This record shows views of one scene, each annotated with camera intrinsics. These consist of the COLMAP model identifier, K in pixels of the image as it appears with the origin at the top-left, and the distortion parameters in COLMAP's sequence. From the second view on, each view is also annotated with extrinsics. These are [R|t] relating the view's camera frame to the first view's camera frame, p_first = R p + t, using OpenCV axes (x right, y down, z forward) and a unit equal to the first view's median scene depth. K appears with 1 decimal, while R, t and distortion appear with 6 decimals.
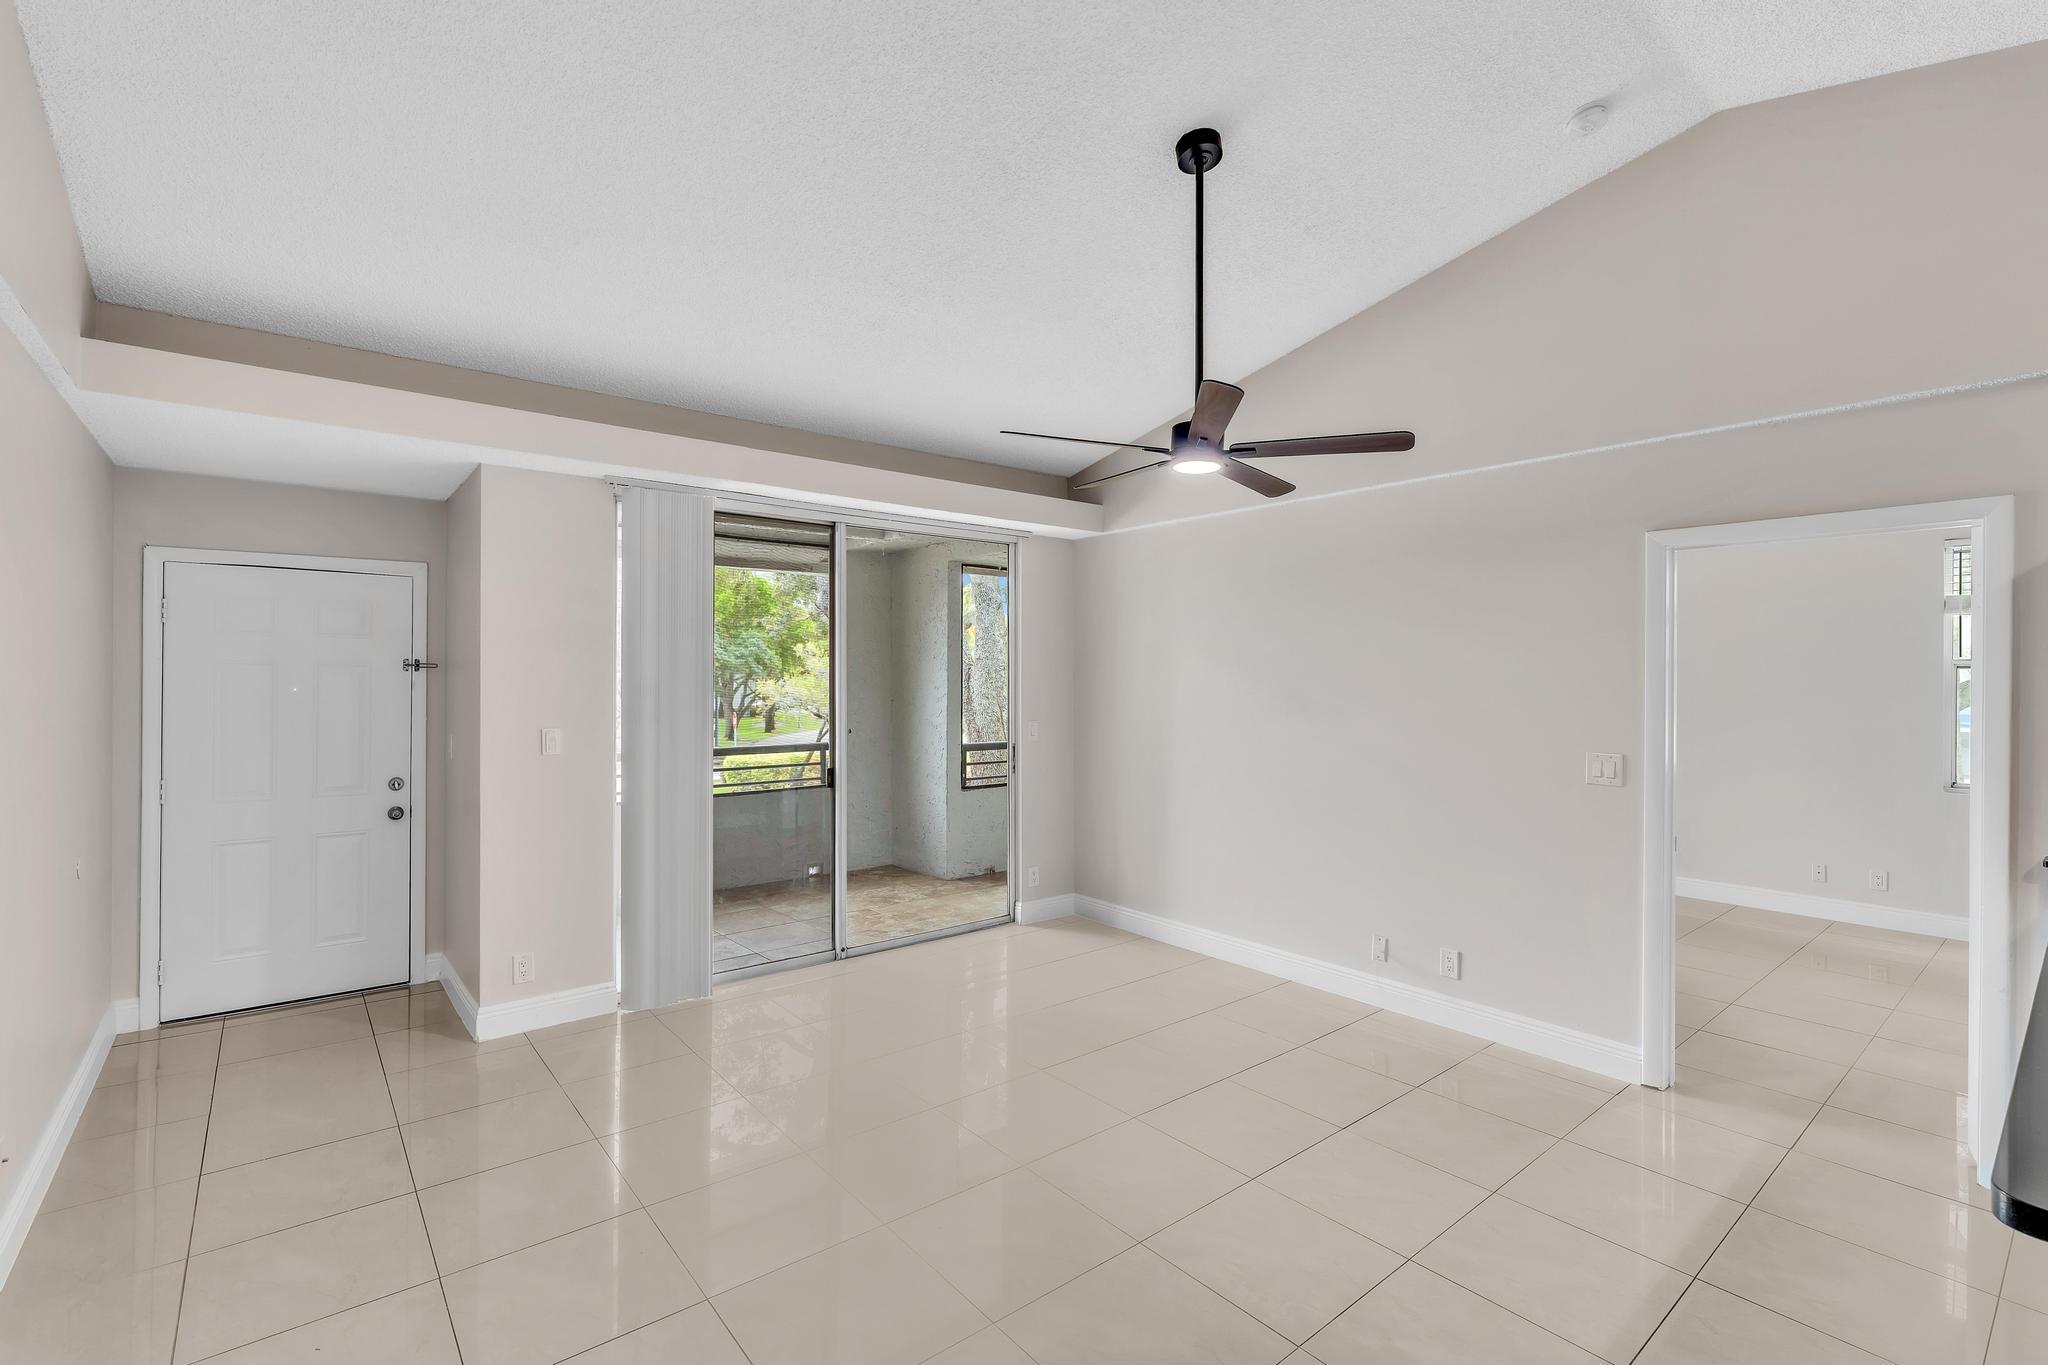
lens RADIAL K [[926.1, 0, 1011.7], [0, 926.1, 679.6], [0, 0, 1]] dist [-0.008532, 0.003553]
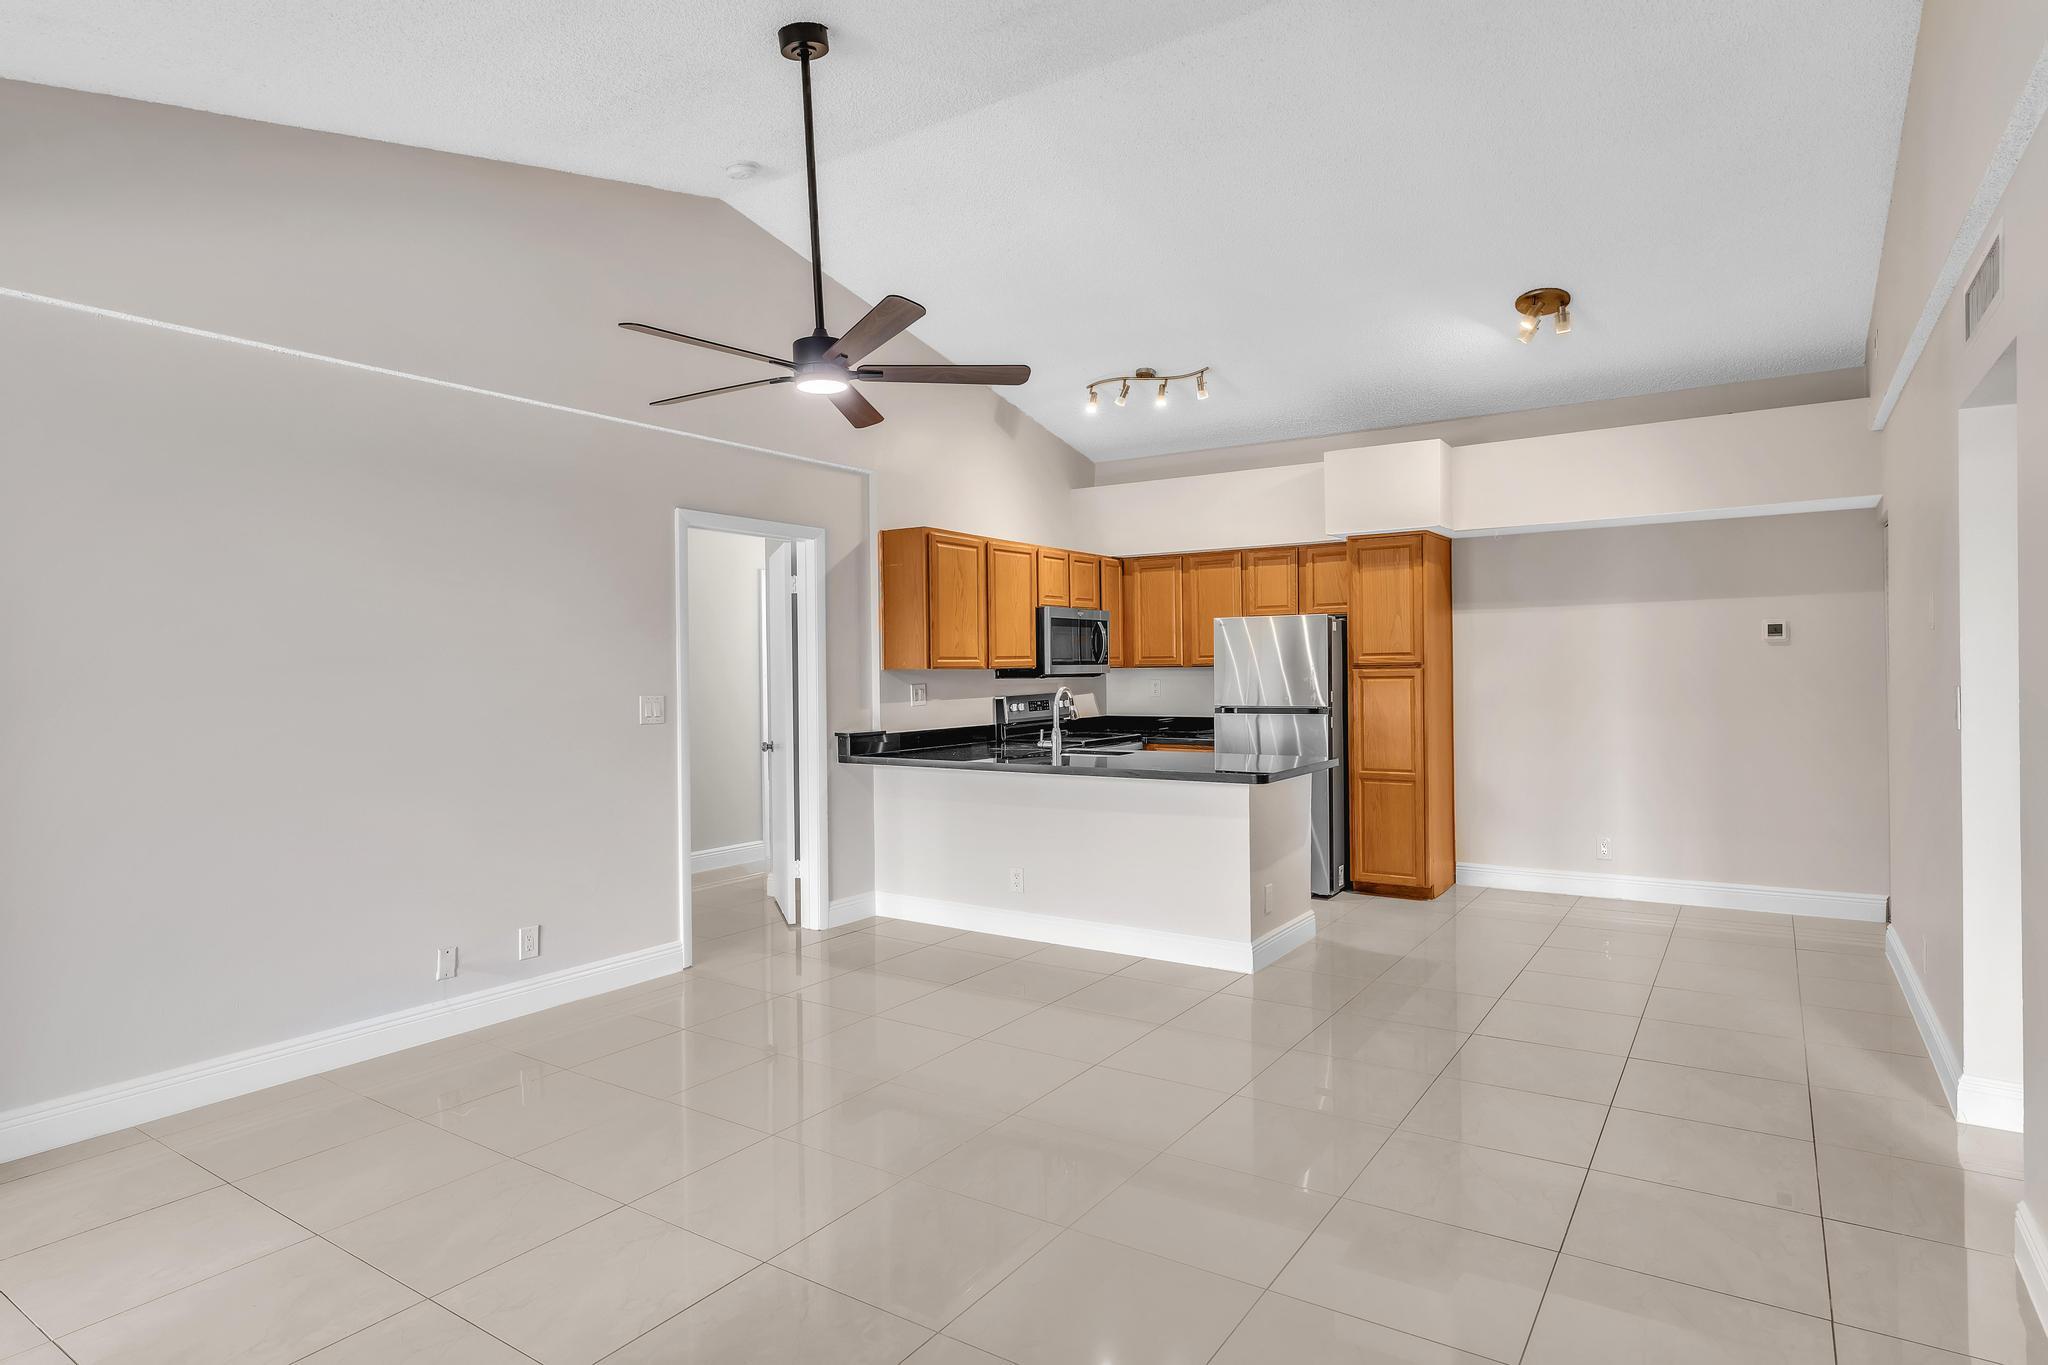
lens RADIAL K [[1113.4, 0, 1014.8], [0, 1113.4, 681.3], [0, 0, 1]] dist [-0.007887, 0.001506]
pose [[-0.299319, -0.011398, 0.954085, -0.571061], [0.012066, 0.999803, 0.015730, 0.033259], [-0.954077, 0.016220, -0.299123, 0.707796]]
